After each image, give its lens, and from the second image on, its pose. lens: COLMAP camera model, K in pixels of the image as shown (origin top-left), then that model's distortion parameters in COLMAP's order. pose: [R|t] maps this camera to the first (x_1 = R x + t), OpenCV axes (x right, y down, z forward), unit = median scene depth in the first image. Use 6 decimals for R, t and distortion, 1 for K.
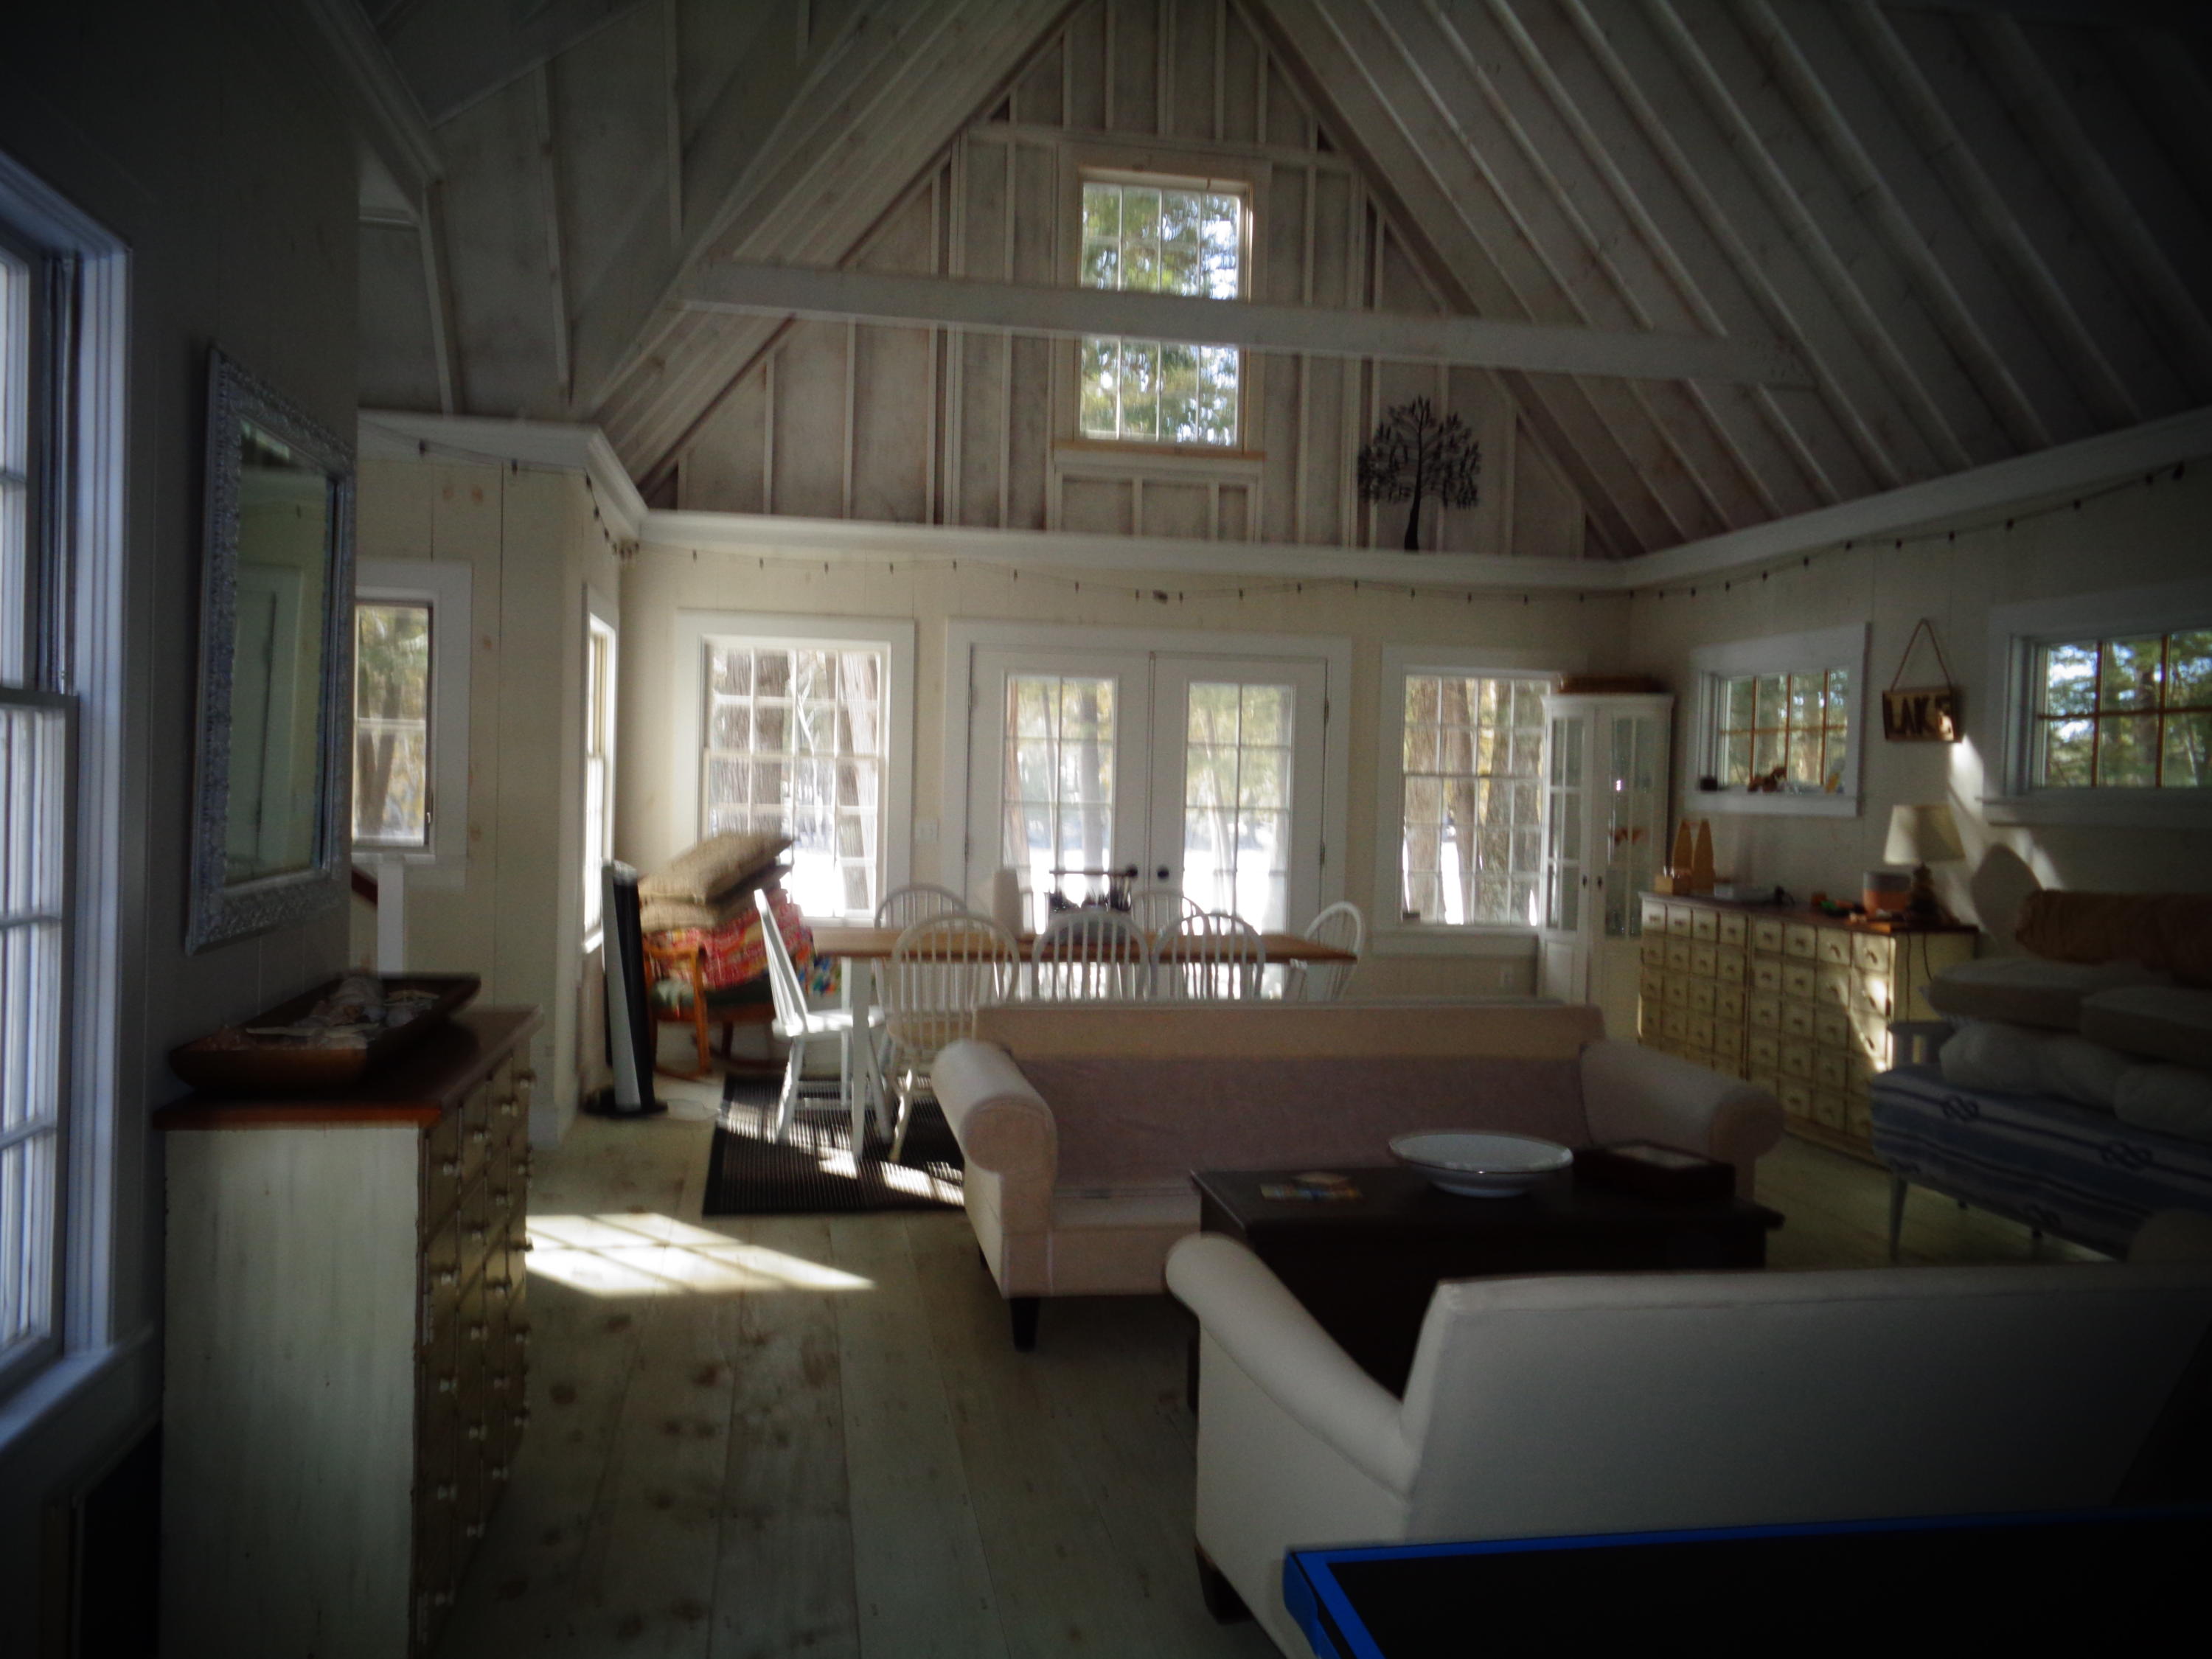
lens RADIAL K [[1666.0, 0, 1097.8], [0, 1666.0, 820.0], [0, 0, 1]] dist [0.009092, -0.003050]
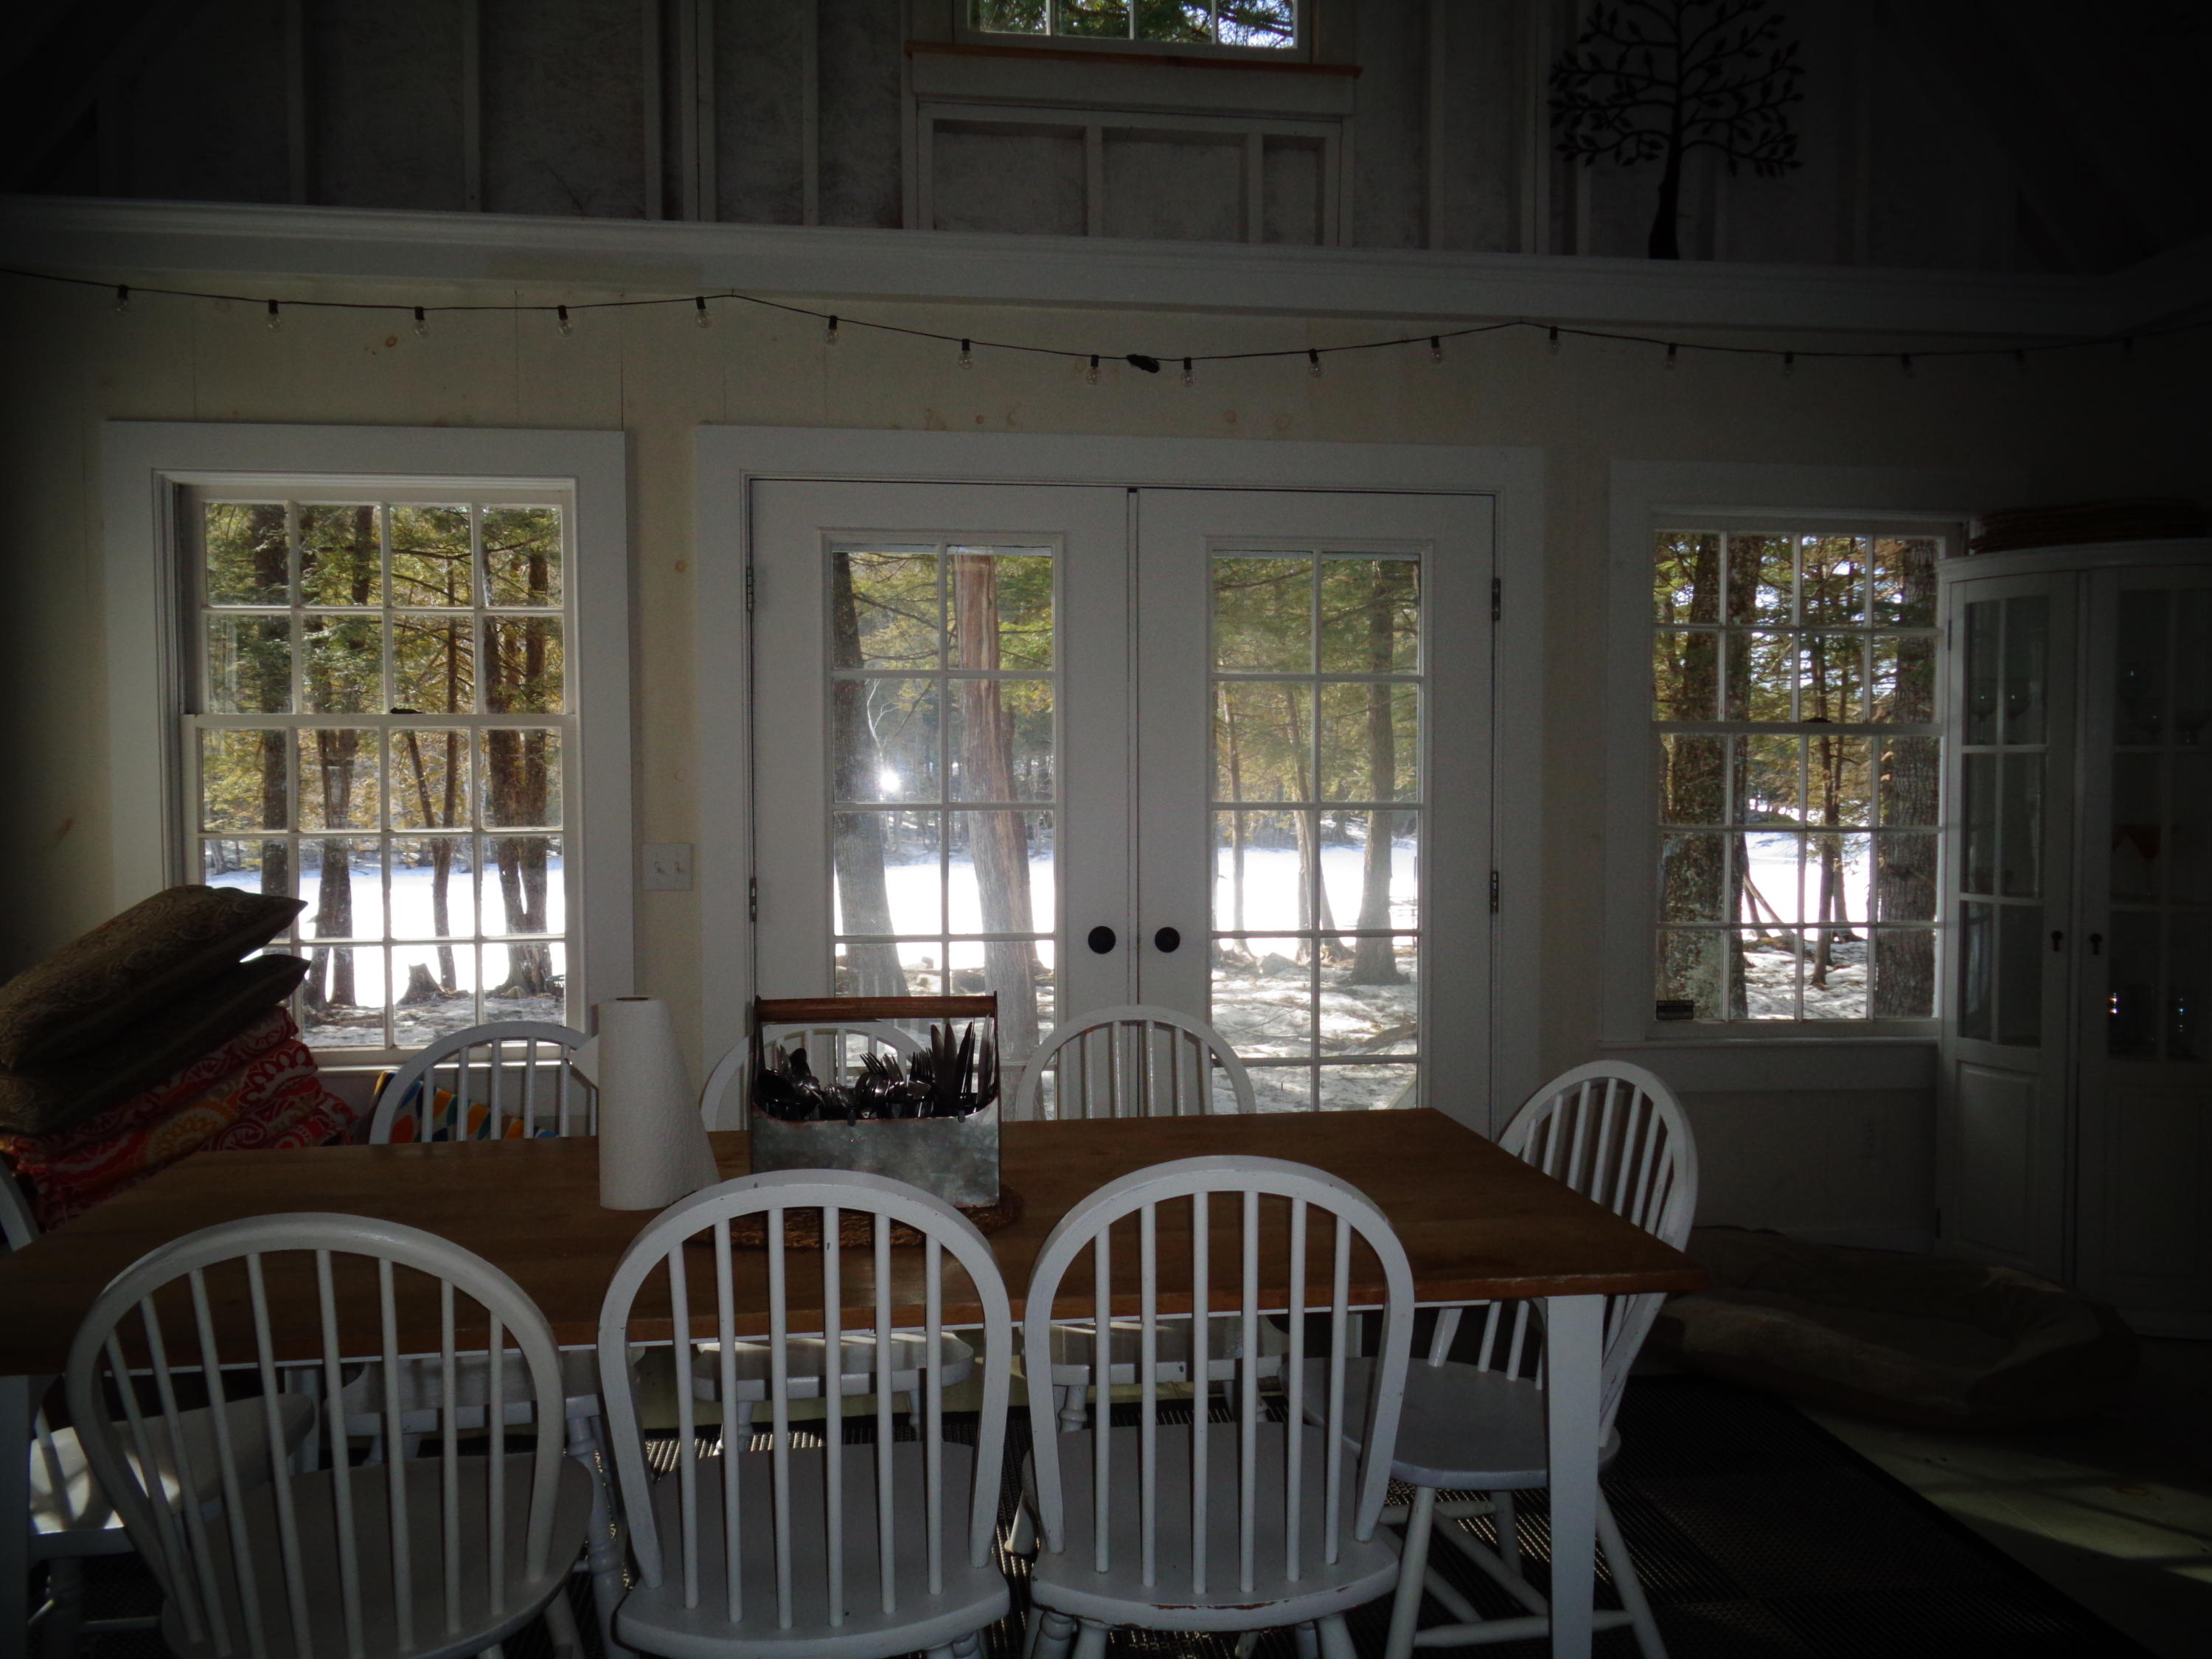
lens RADIAL K [[1666.0, 0, 1101.7], [0, 1666.0, 840.0], [0, 0, 1]] dist [0.009092, -0.003050]
pose [[0.998458, -0.023190, -0.050433, 0.045813], [0.023799, 0.999650, 0.011511, -0.003504], [0.050149, -0.012693, 0.998661, 0.514241]]
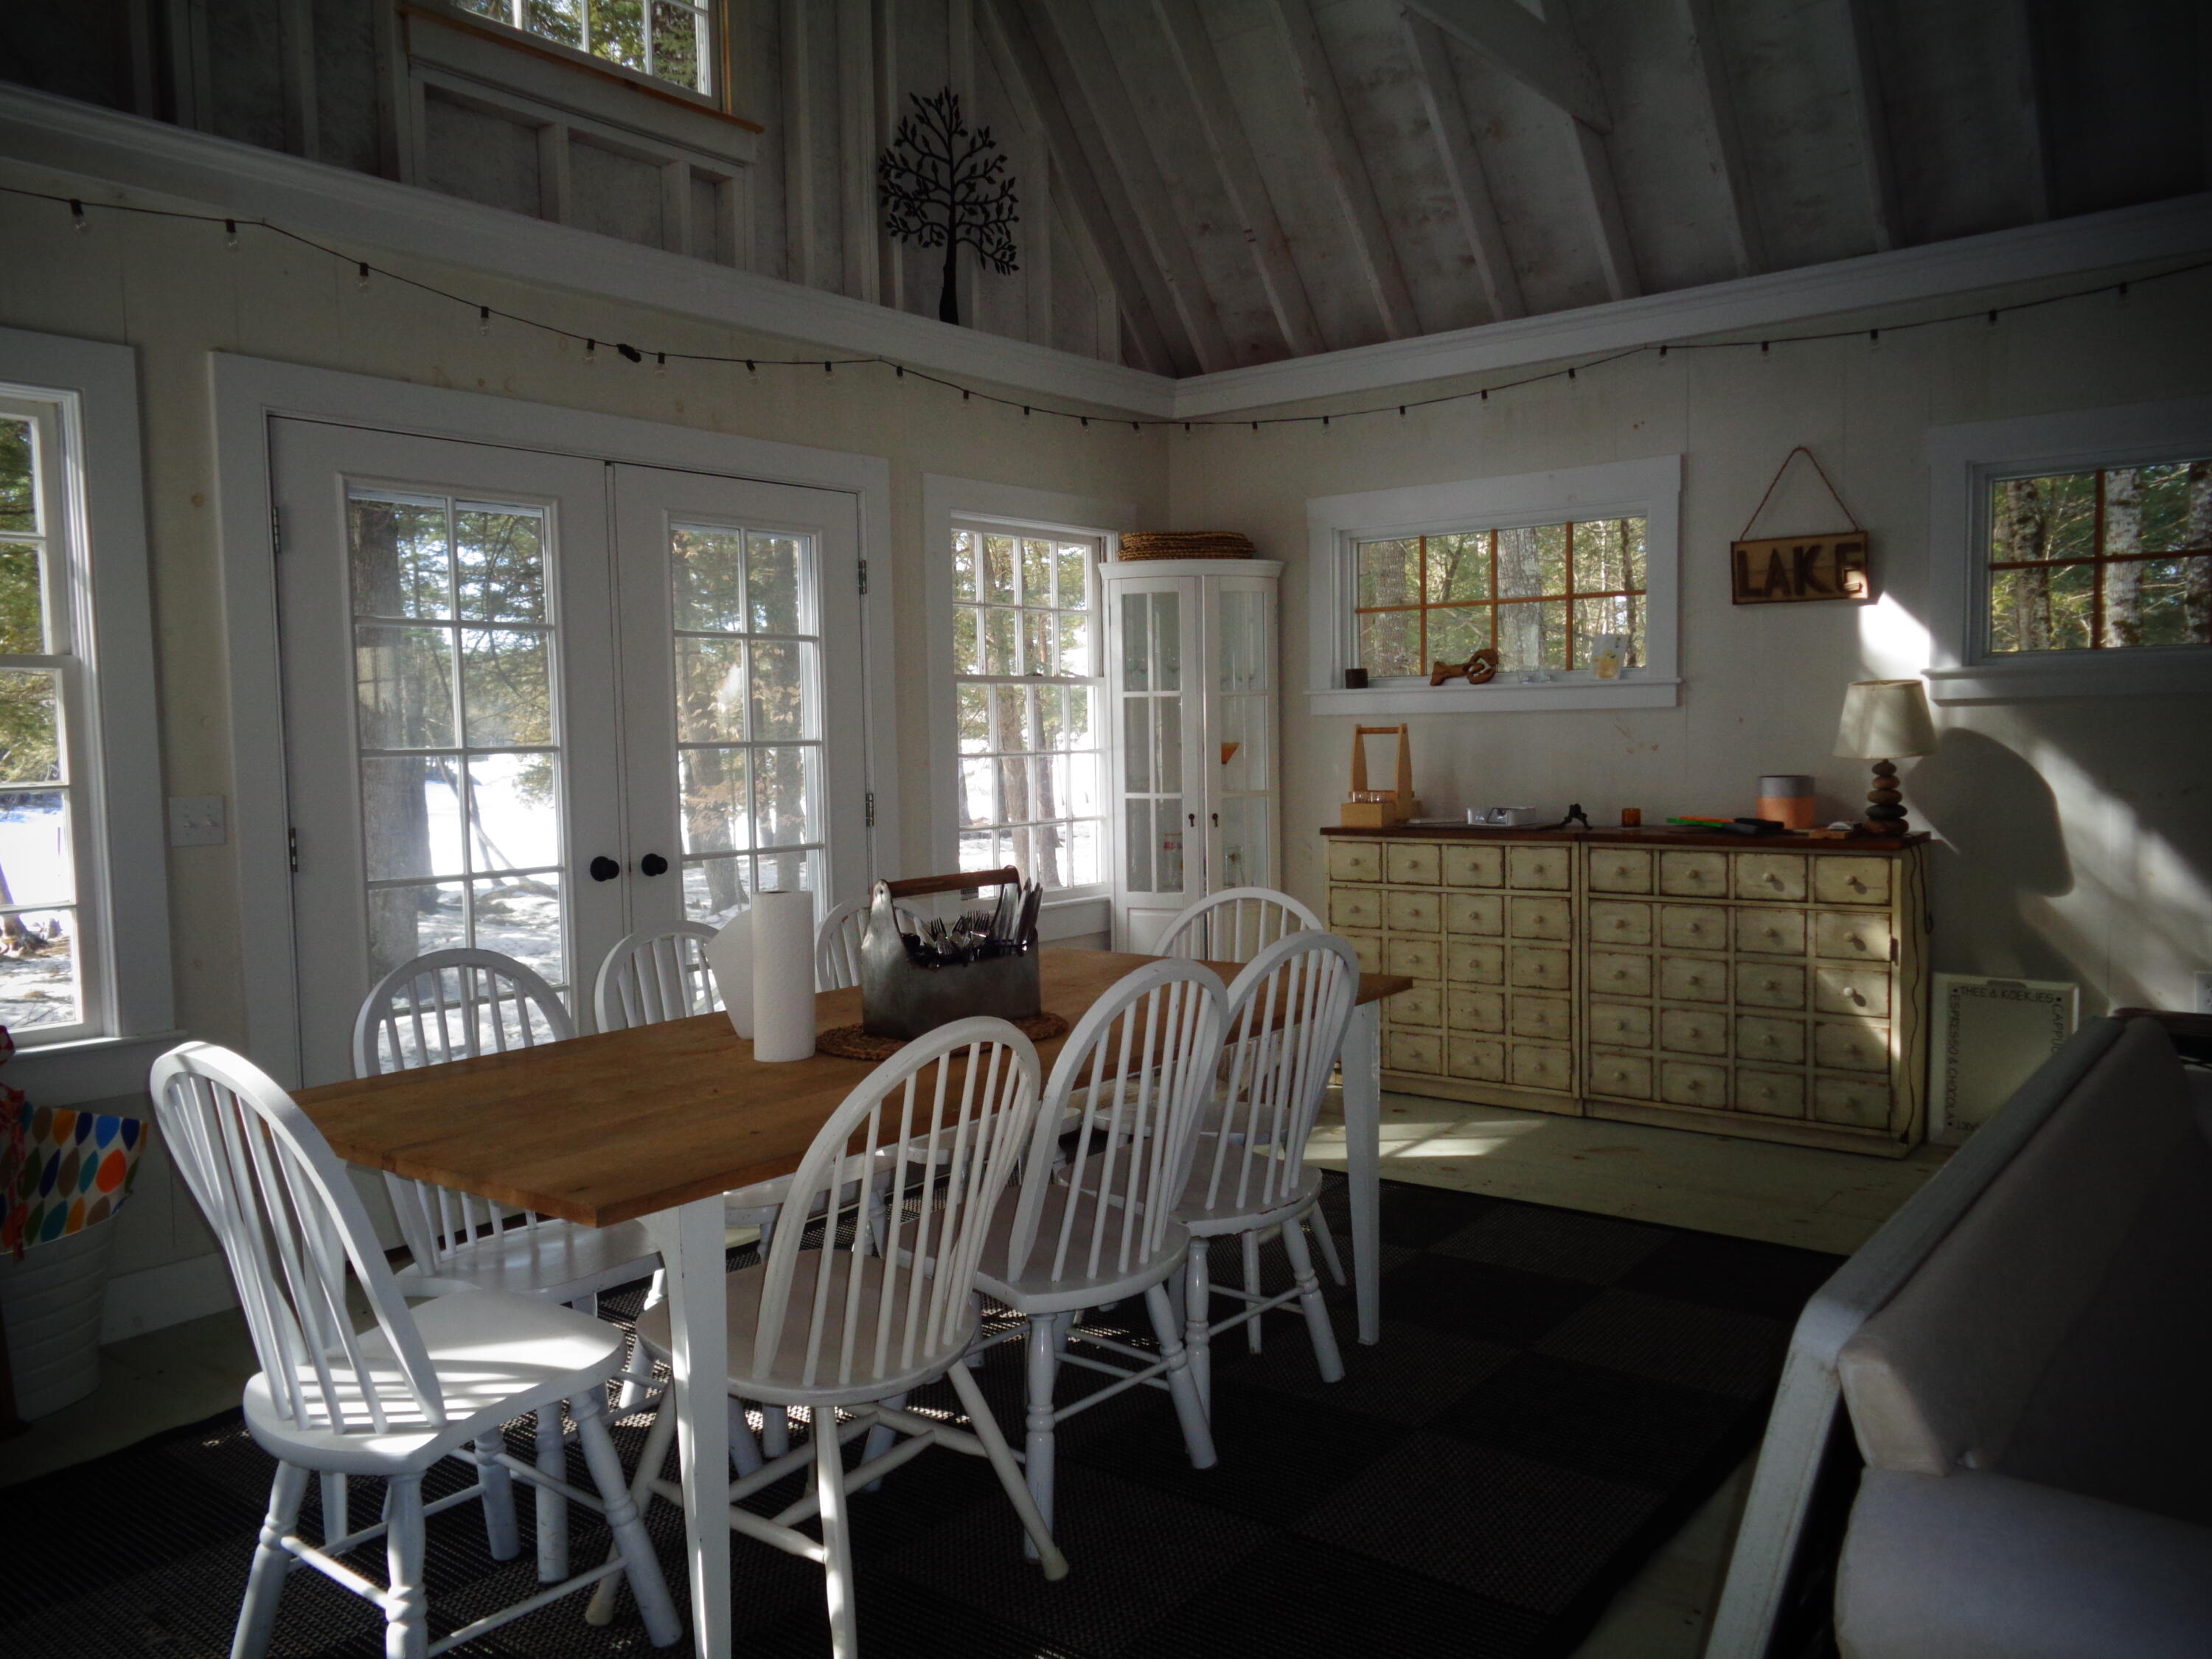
lens RADIAL K [[1666.0, 0, 1112.7], [0, 1666.0, 824.5], [0, 0, 1]] dist [0.009092, -0.003050]
pose [[0.746377, -0.079221, 0.660791, -0.210005], [0.052304, 0.996801, 0.060427, -0.006485], [-0.663465, -0.010540, 0.748133, 0.485479]]
